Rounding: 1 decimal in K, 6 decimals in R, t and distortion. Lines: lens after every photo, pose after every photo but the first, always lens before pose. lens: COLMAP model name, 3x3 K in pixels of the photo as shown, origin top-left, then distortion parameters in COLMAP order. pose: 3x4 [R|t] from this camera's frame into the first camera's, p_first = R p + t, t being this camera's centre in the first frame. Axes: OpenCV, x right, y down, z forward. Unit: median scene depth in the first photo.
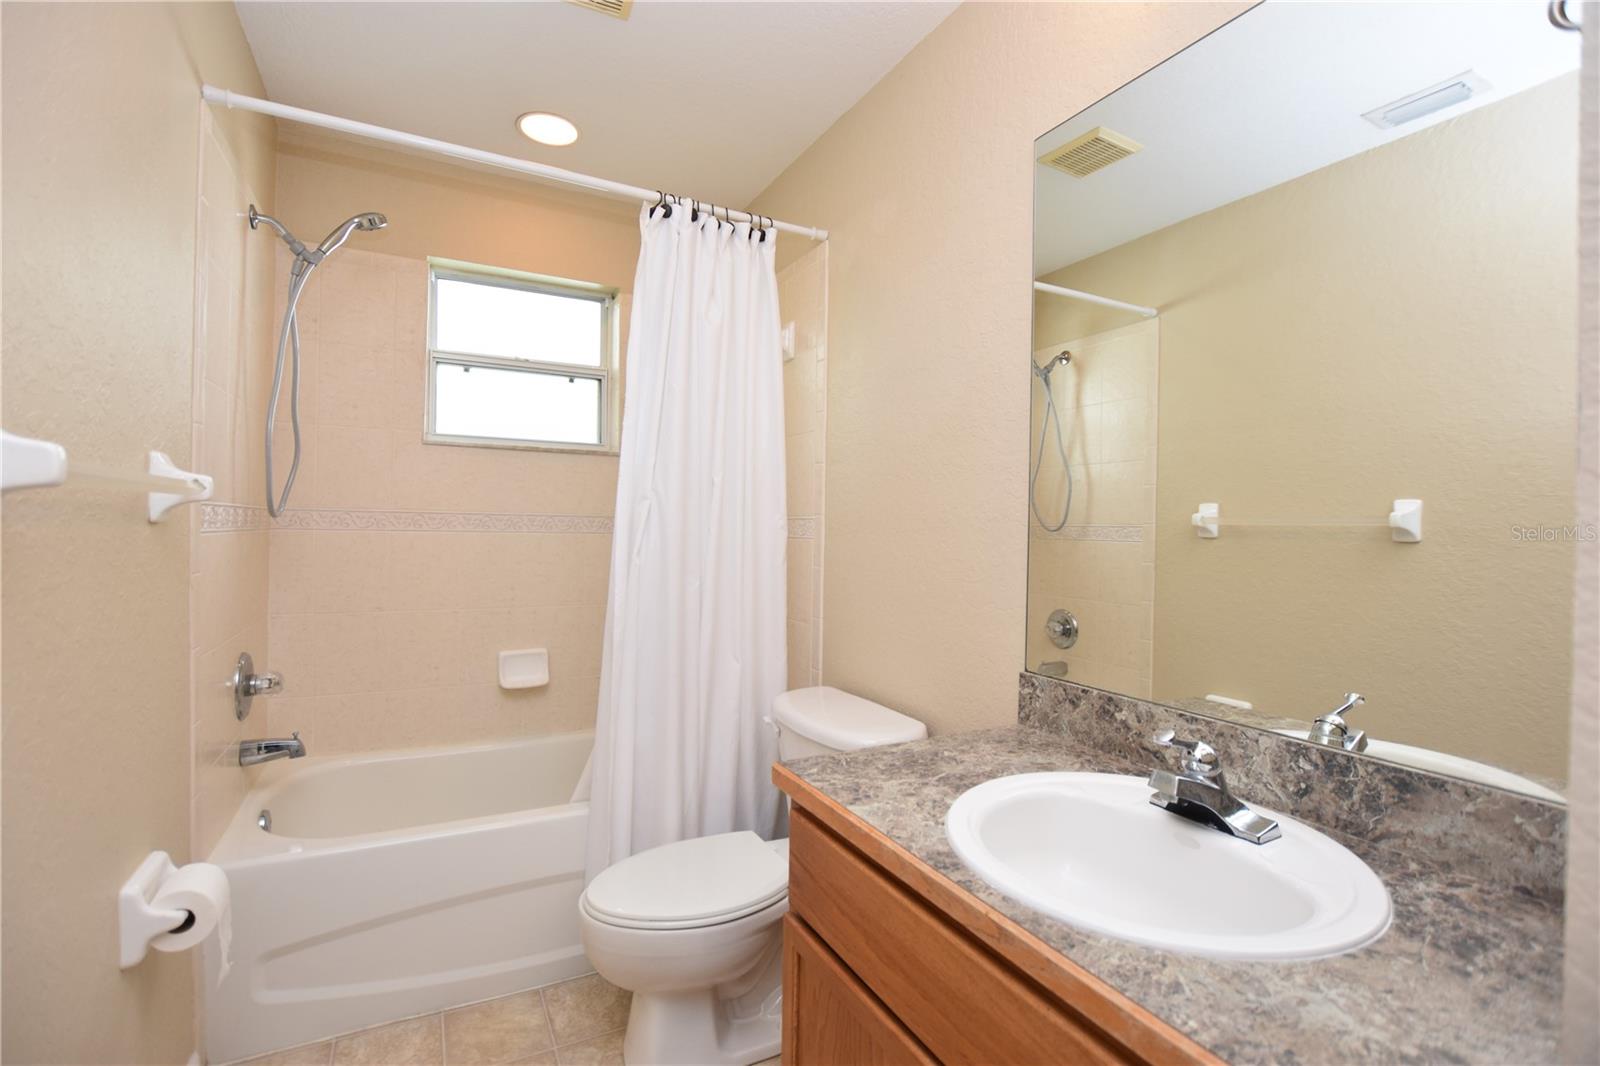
lens RADIAL K [[716.1, 0, 793.0], [0, 716.1, 532.2], [0, 0, 1]] dist [-0.027321, 0.001141]
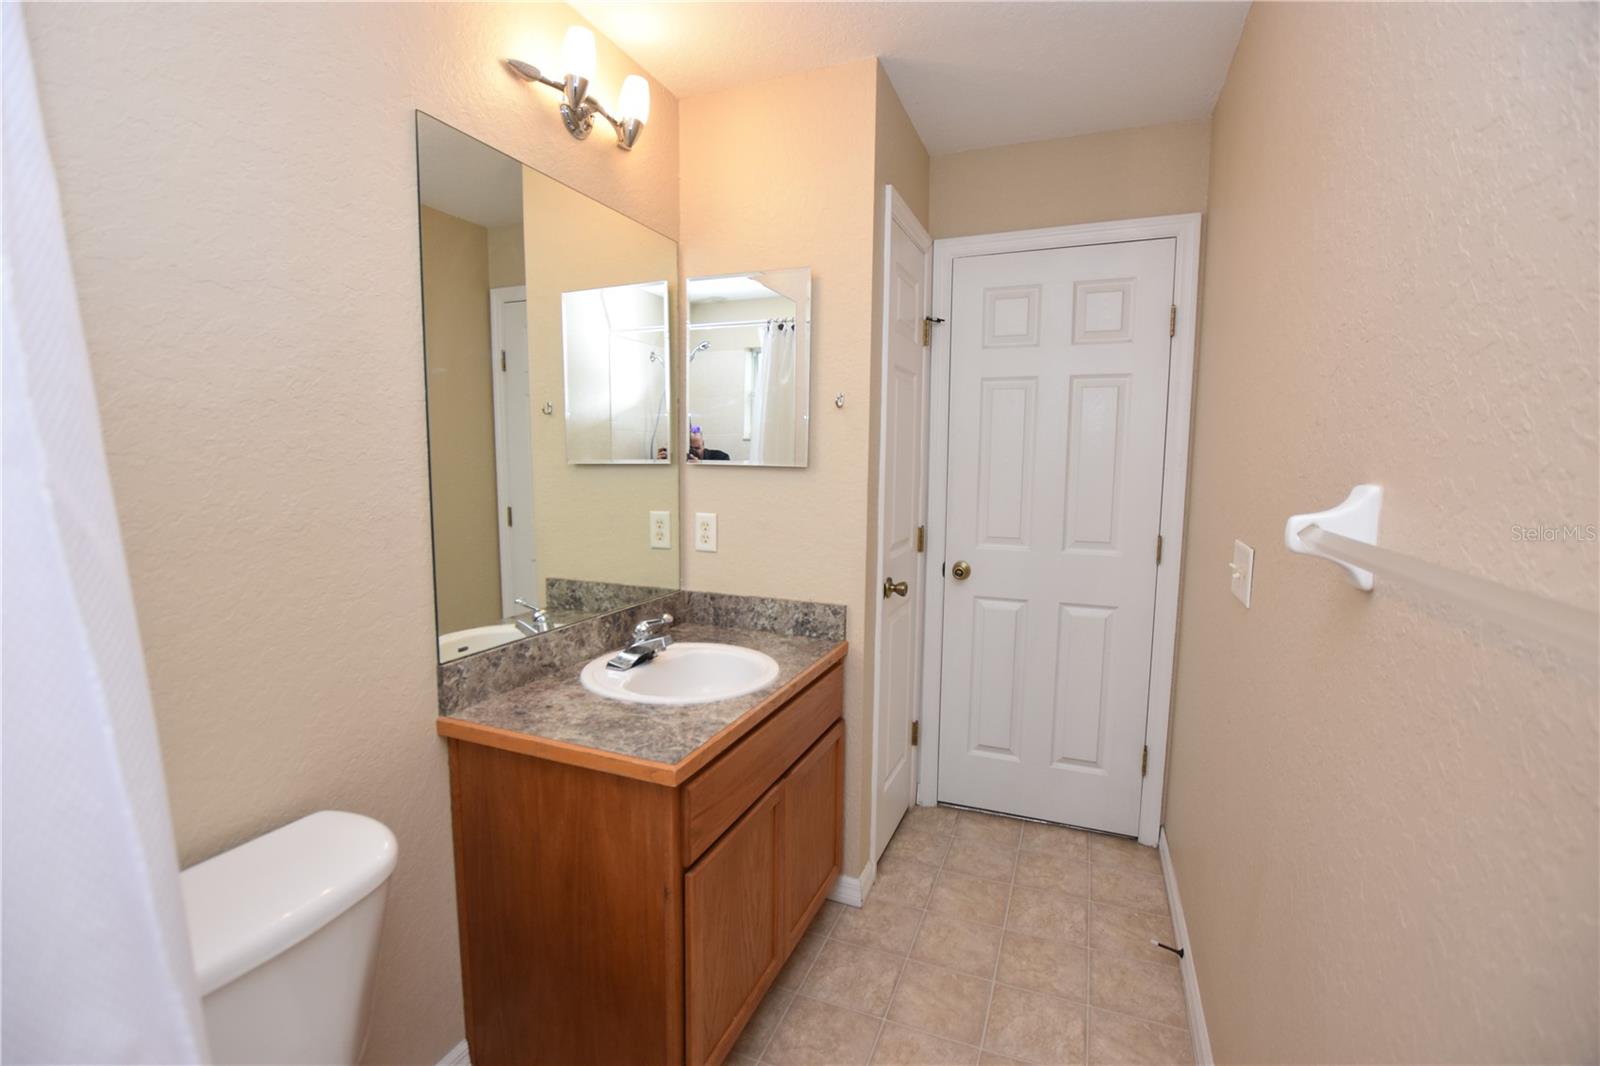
lens RADIAL K [[716.1, 0, 793.0], [0, 716.1, 532.2], [0, 0, 1]] dist [-0.027321, 0.001141]
pose [[-0.640343, -0.096528, 0.761999, -0.927895], [-0.006419, 0.992710, 0.120359, -0.142617], [-0.768062, 0.072180, -0.636295, 1.577412]]
